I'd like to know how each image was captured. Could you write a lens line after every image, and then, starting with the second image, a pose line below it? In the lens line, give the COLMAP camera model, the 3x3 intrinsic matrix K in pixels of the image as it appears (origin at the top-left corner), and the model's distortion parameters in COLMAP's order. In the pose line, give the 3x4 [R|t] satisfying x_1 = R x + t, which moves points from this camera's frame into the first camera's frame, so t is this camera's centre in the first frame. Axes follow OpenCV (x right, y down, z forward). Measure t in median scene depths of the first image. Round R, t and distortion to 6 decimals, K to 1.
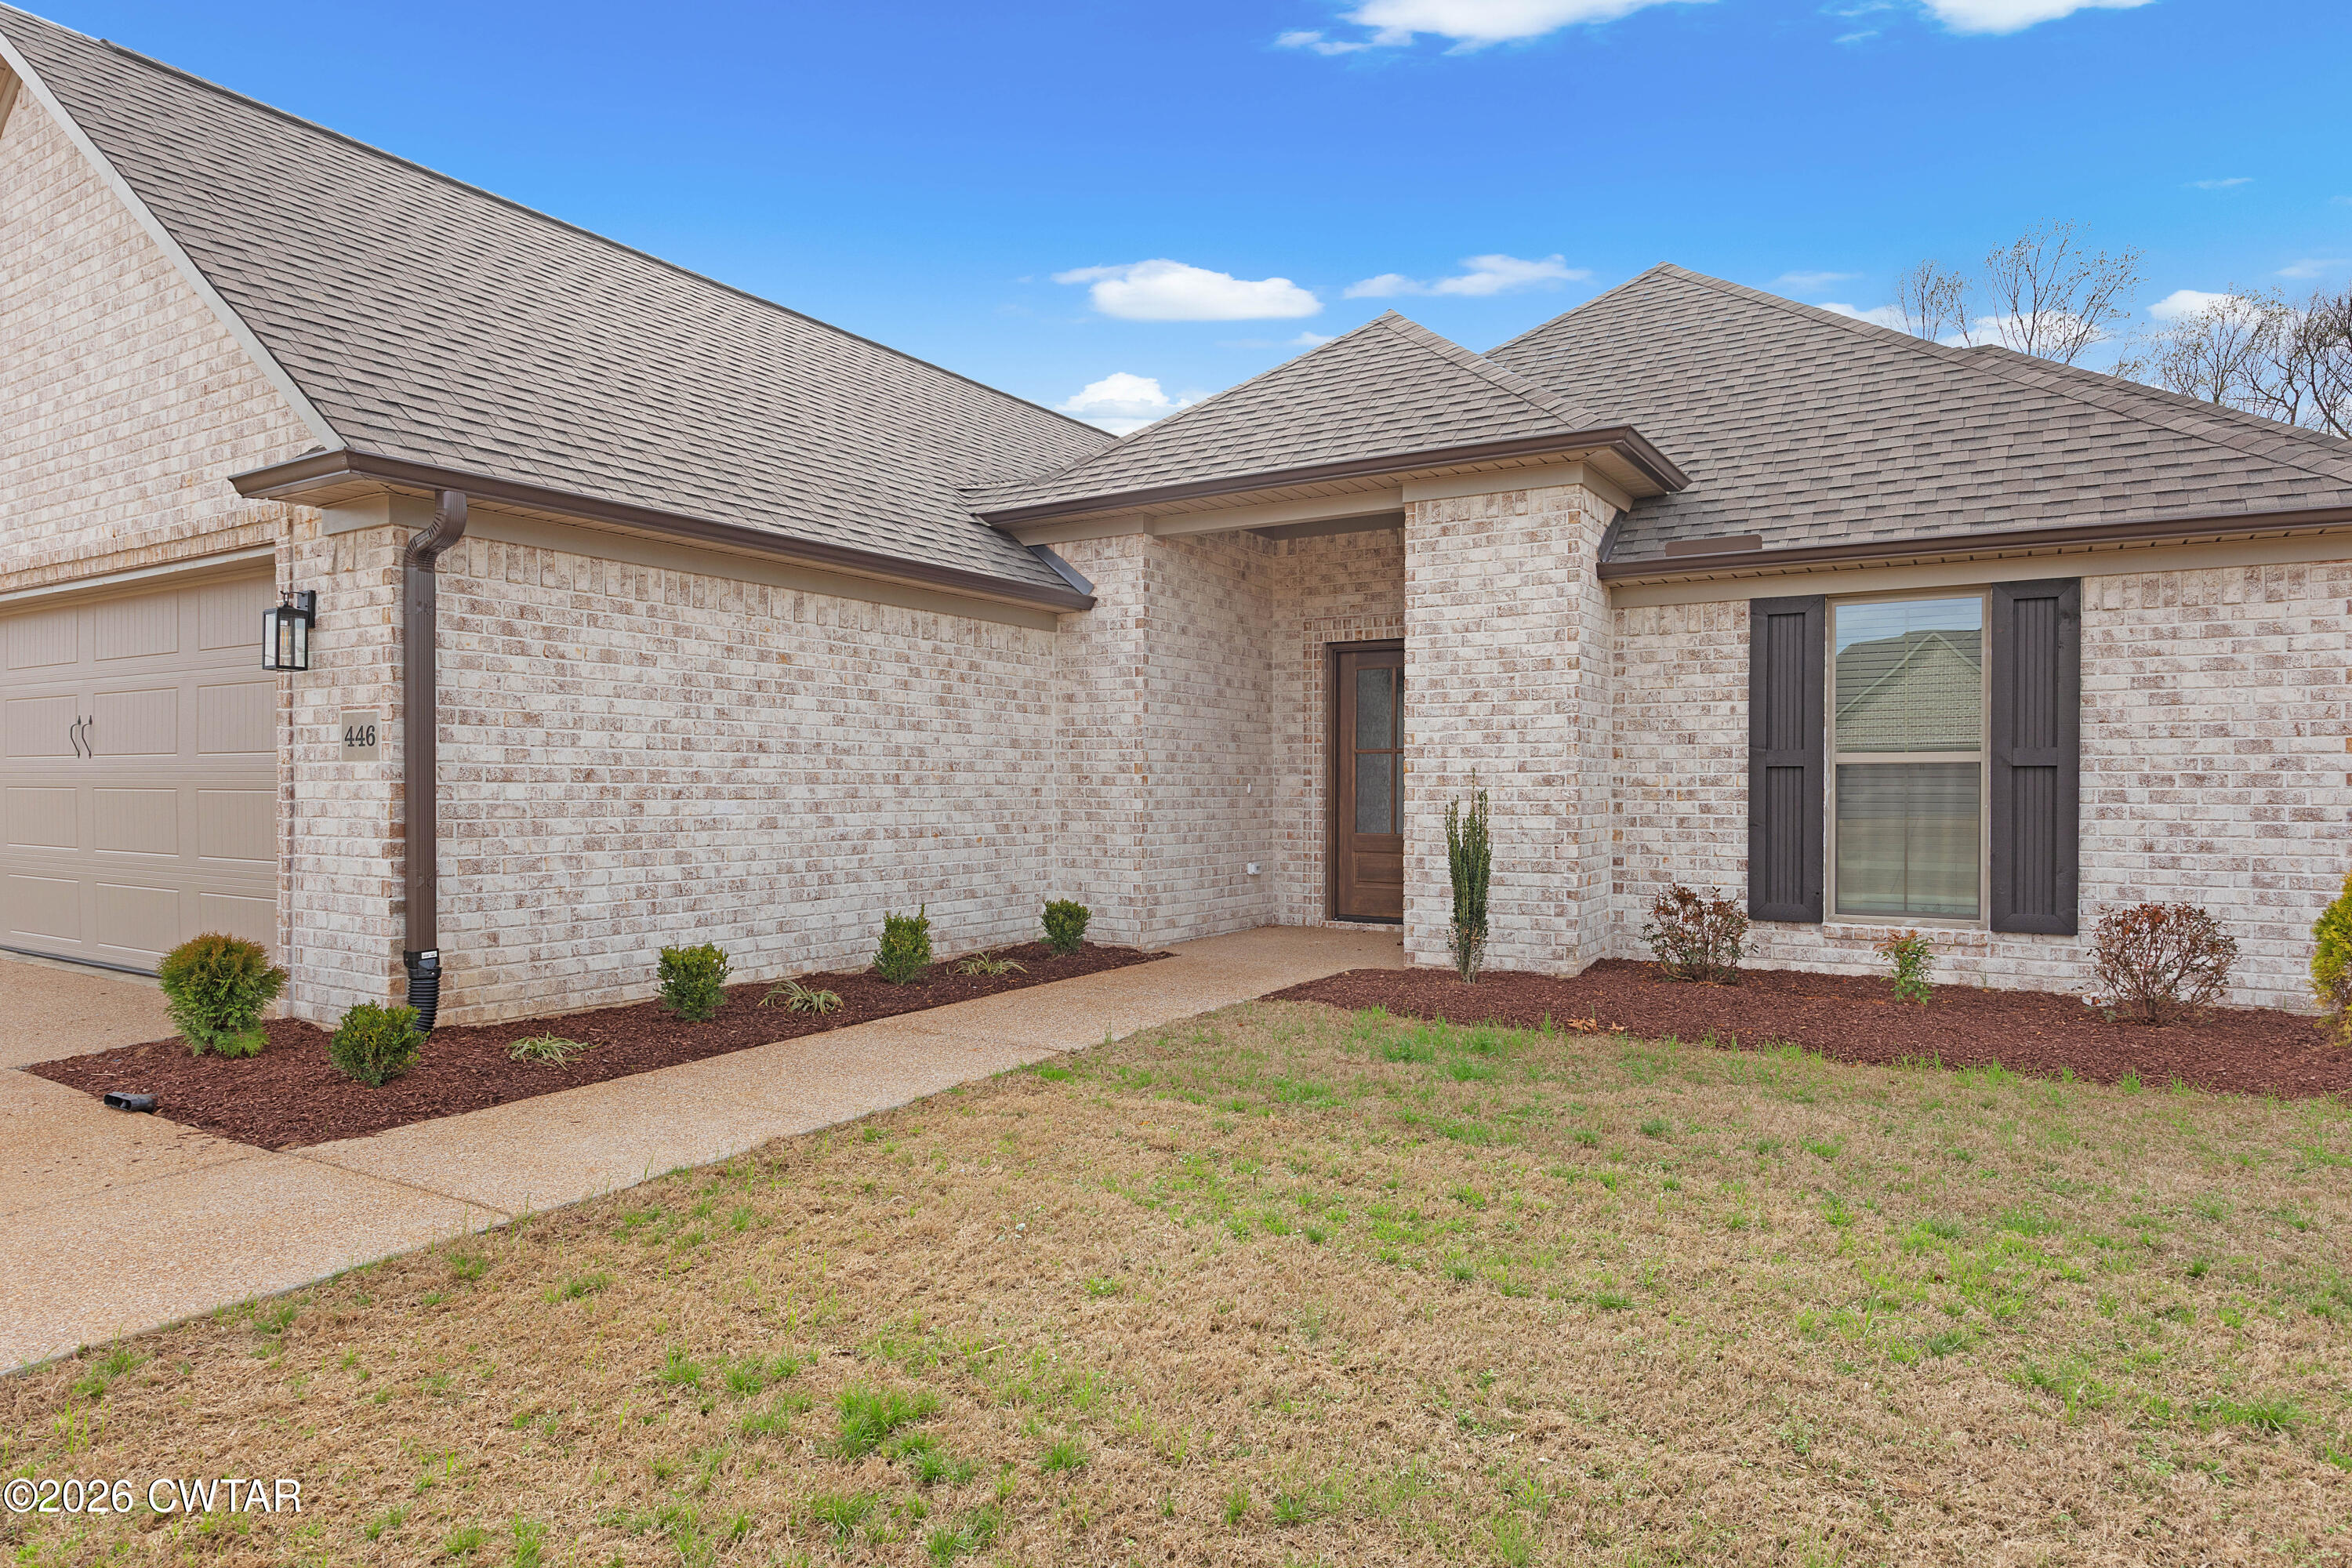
lens RADIAL K [[1353.0, 0, 1175.7], [0, 1353.0, 780.7], [0, 0, 1]] dist [0.006785, 0.000666]
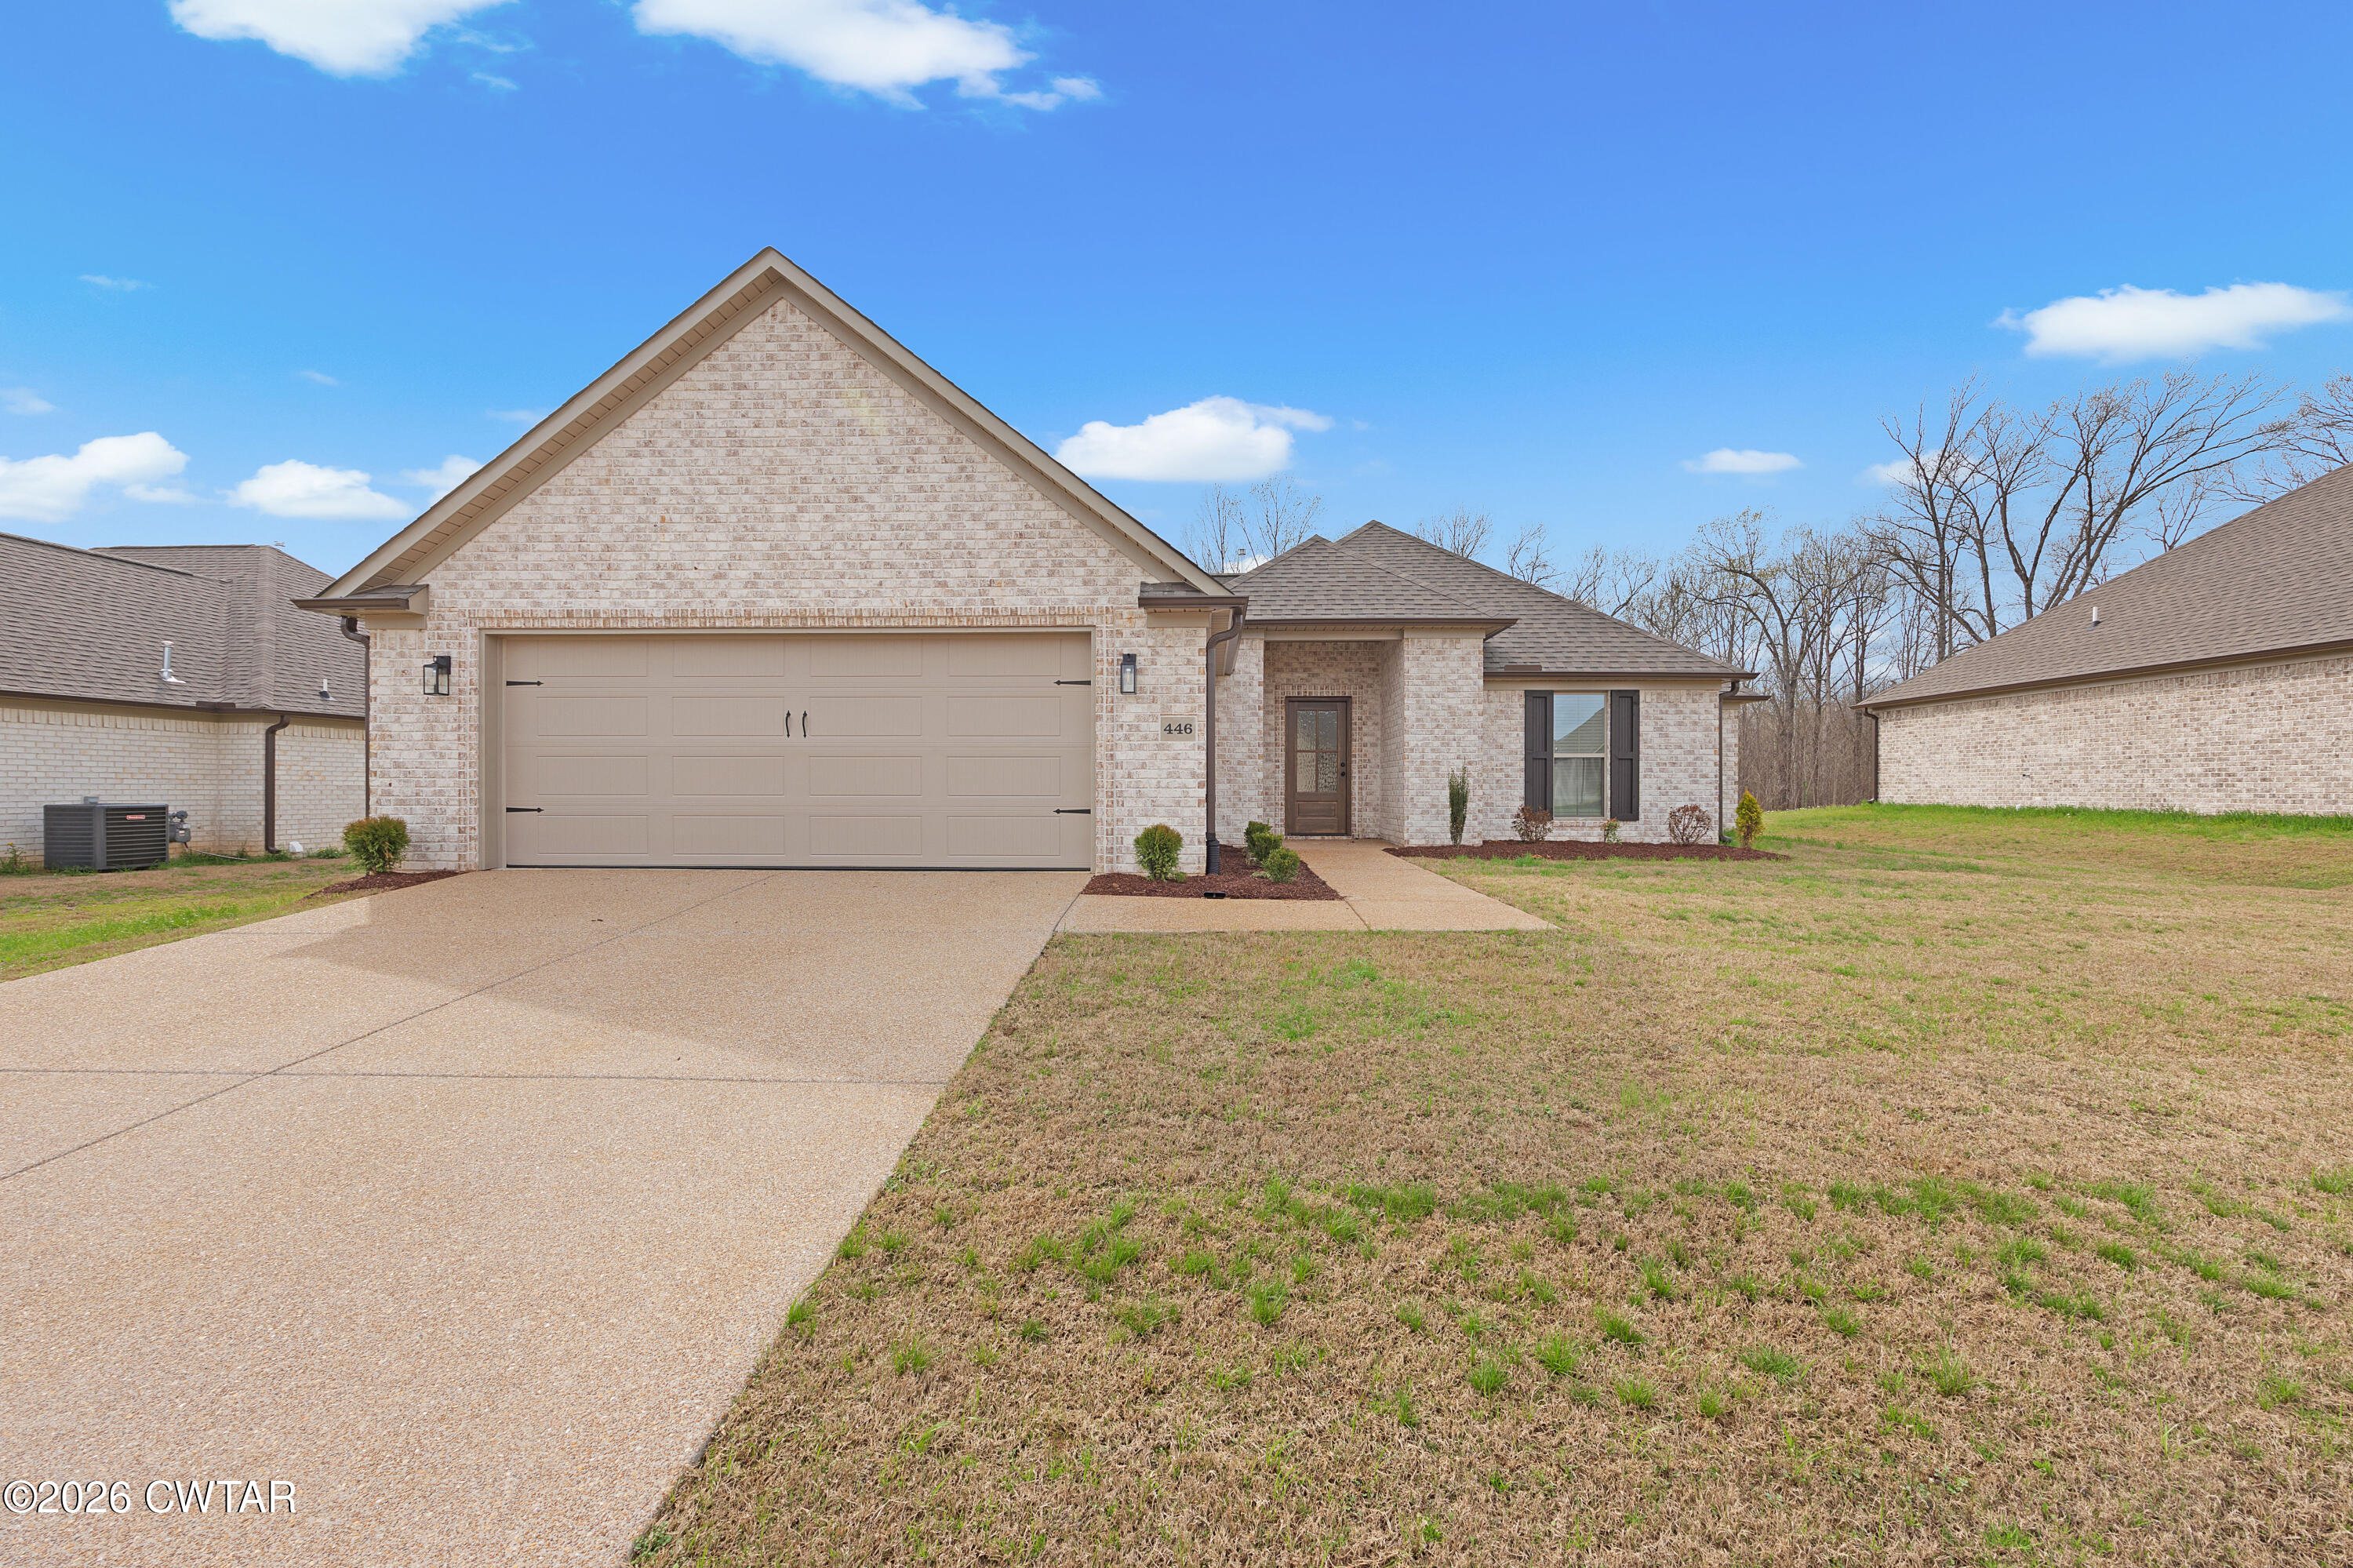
lens RADIAL K [[949.6, 0, 1178.6], [0, 949.6, 788.0], [0, 0, 1]] dist [-0.001266, 0.000015]
pose [[0.864779, -0.000495, 0.502153, -0.981391], [-0.001495, 0.999993, 0.003560, 0.037923], [-0.502151, -0.003829, 0.864772, -0.172719]]
